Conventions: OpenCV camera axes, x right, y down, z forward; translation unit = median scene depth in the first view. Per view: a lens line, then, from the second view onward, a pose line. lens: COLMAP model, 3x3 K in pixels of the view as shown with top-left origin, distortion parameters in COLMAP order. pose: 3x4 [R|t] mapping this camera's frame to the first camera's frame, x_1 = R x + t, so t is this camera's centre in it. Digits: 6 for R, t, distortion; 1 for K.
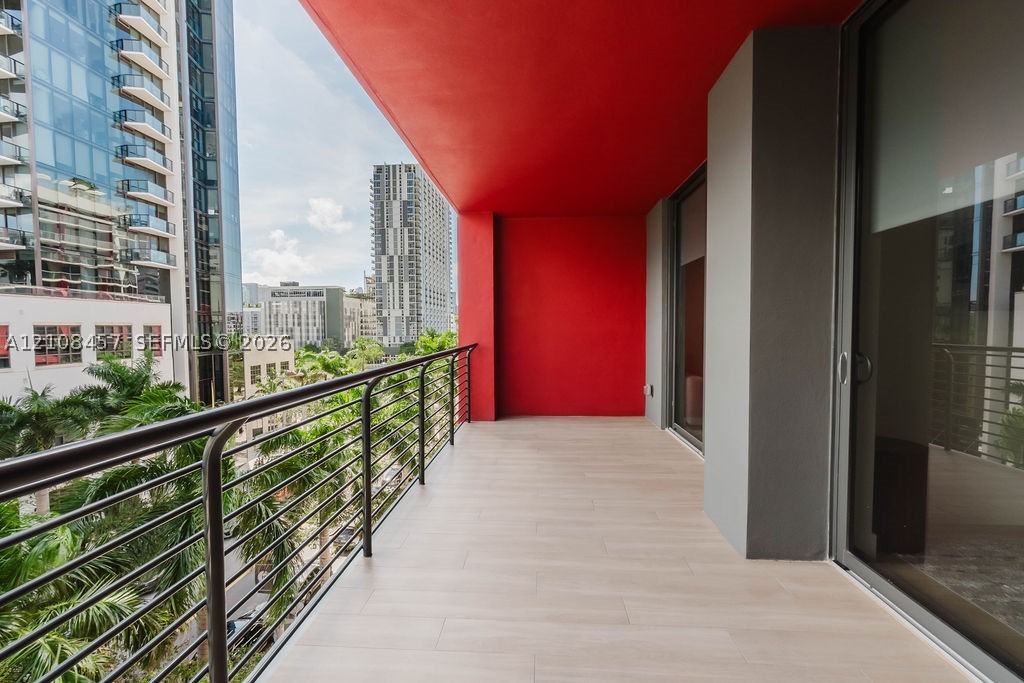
lens RADIAL K [[438.5, 0, 508.3], [0, 438.5, 344.9], [0, 0, 1]] dist [-0.002144, 0.000204]
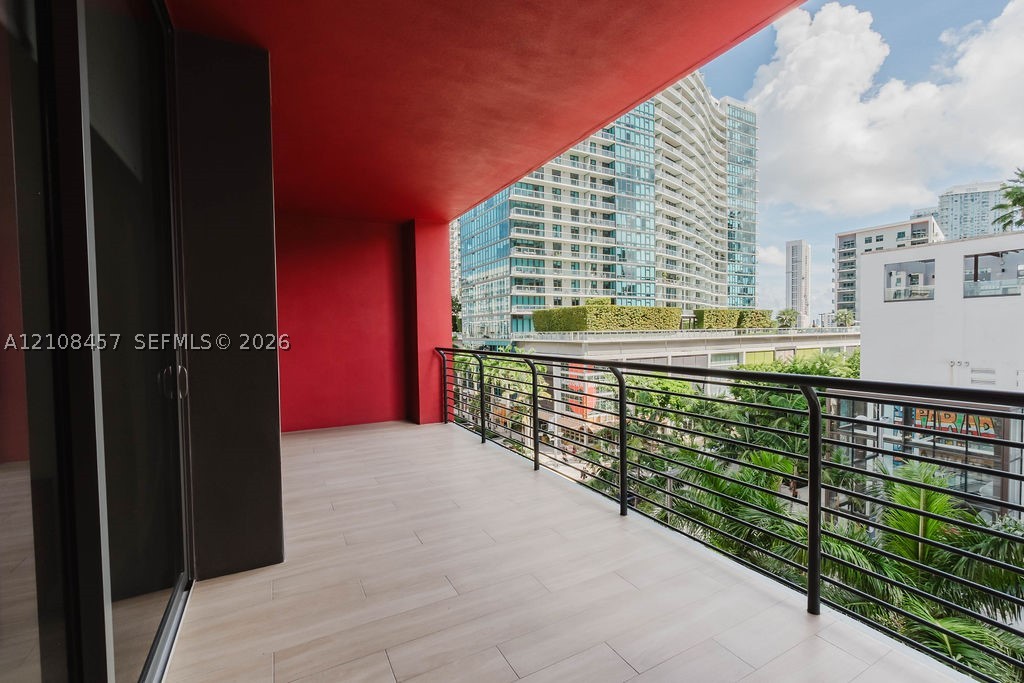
lens RADIAL K [[438.5, 0, 508.3], [0, 438.5, 344.9], [0, 0, 1]] dist [-0.002144, 0.000204]
pose [[-0.838912, 0.035639, -0.543100, 0.645693], [-0.005731, 0.997220, 0.074291, -0.104455], [0.544238, 0.065436, -0.836375, 2.316762]]
